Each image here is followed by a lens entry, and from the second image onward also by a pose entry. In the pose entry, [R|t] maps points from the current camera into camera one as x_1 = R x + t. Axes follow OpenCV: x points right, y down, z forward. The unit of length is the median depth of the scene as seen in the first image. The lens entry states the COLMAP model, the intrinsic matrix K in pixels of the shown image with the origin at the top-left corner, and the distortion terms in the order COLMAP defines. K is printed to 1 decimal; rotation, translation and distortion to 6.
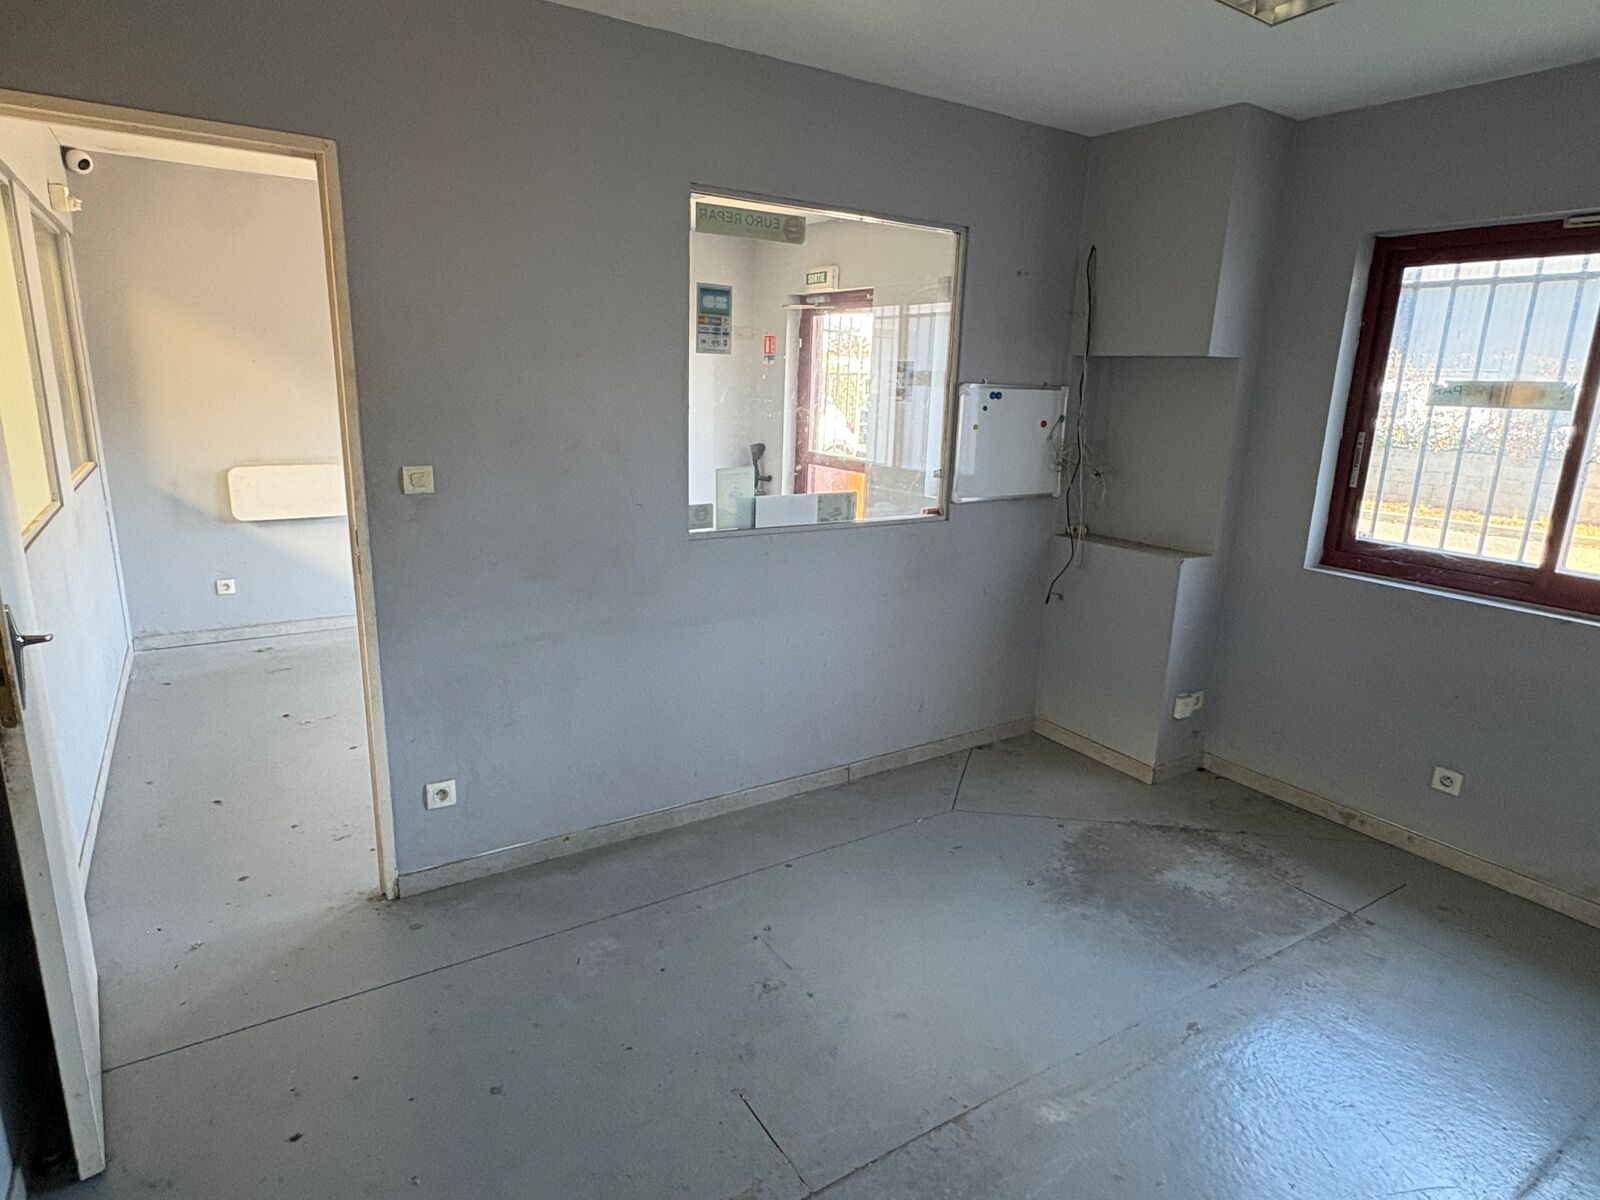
lens RADIAL K [[886.5, 0, 800.0], [0, 886.5, 600.0], [0, 0, 1]] dist [-0.004240, -0.002064]
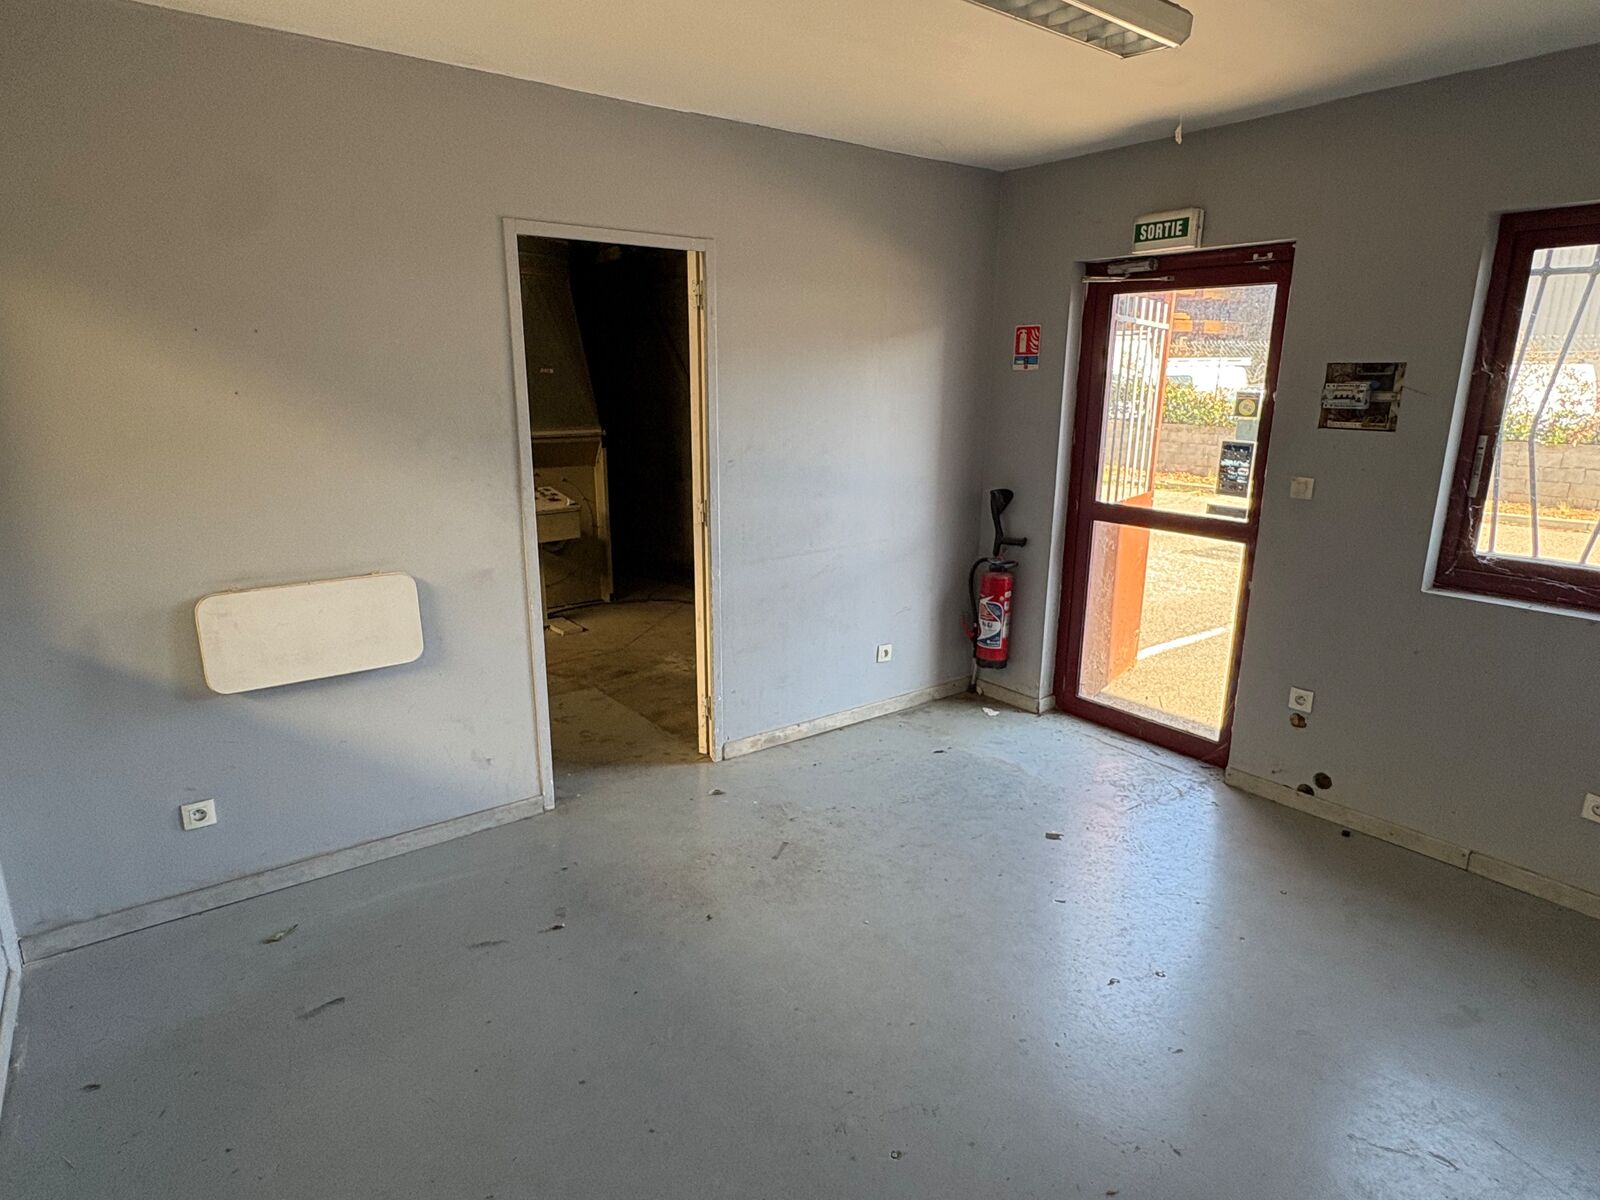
lens RADIAL K [[896.7, 0, 800.0], [0, 896.7, 600.0], [0, 0, 1]] dist [-0.070845, 0.039031]
pose [[0.998093, -0.037133, 0.049312, -0.233732], [0.037538, 0.999268, -0.007310, -0.095152], [-0.049004, 0.009147, 0.998757, 0.345397]]
